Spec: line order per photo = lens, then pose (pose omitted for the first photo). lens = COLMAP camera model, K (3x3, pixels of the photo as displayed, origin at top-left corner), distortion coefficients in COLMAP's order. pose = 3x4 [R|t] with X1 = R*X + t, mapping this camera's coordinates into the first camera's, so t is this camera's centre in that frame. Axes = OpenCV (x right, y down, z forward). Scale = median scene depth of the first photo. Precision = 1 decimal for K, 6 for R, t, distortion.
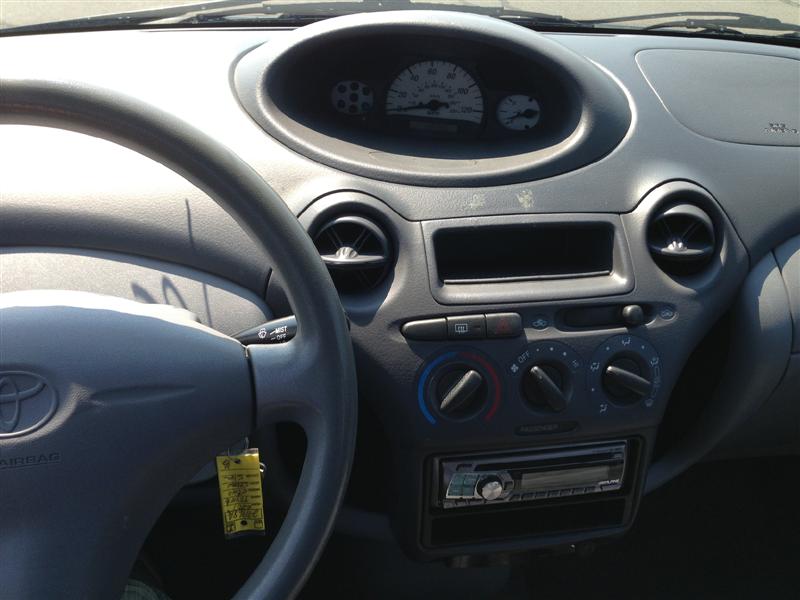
lens RADIAL K [[736.7, 0, 398.3], [0, 736.7, 298.5], [0, 0, 1]] dist [0.066324, 0.000000]
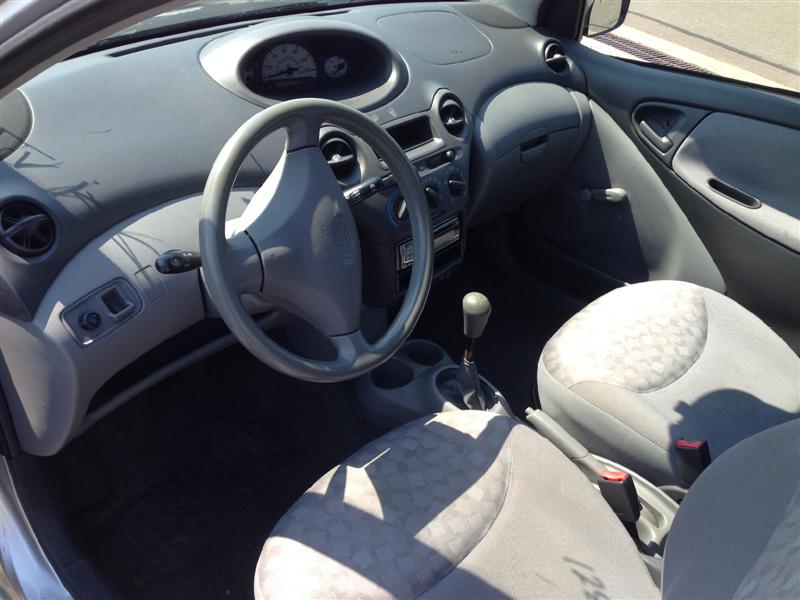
lens RADIAL K [[736.7, 0, 386.3], [0, 736.7, 298.7], [0, 0, 1]] dist [0.066324, 0.000000]
pose [[0.806336, -0.328998, 0.491511, -0.976430], [0.273201, 0.944228, 0.183835, -0.028419], [-0.524579, -0.013951, 0.851247, -0.701513]]
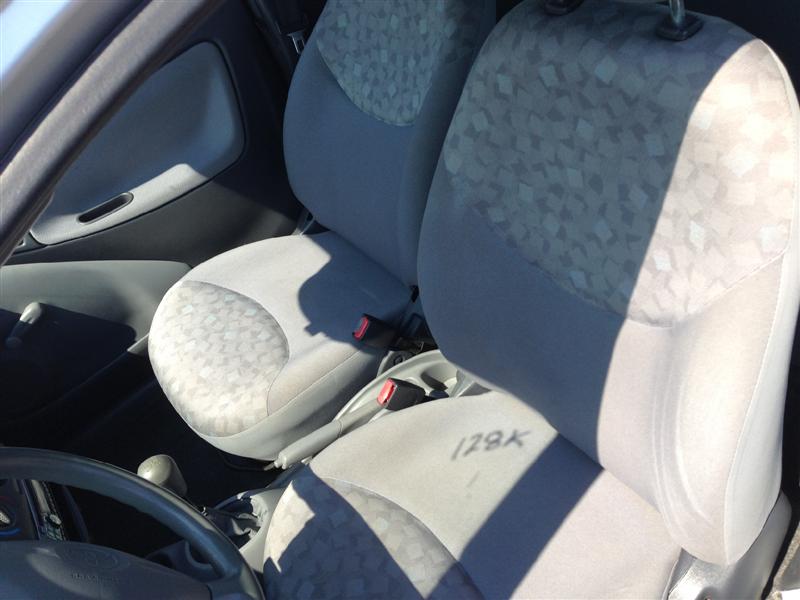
lens RADIAL K [[736.7, 0, 412.0], [0, 736.7, 295.6], [0, 0, 1]] dist [0.066324, 0.000000]
pose [[-0.417144, -0.566592, 0.710608, -0.993180], [0.707145, 0.288814, 0.645393, -0.344740], [-0.570908, 0.771725, 0.280186, -0.231339]]
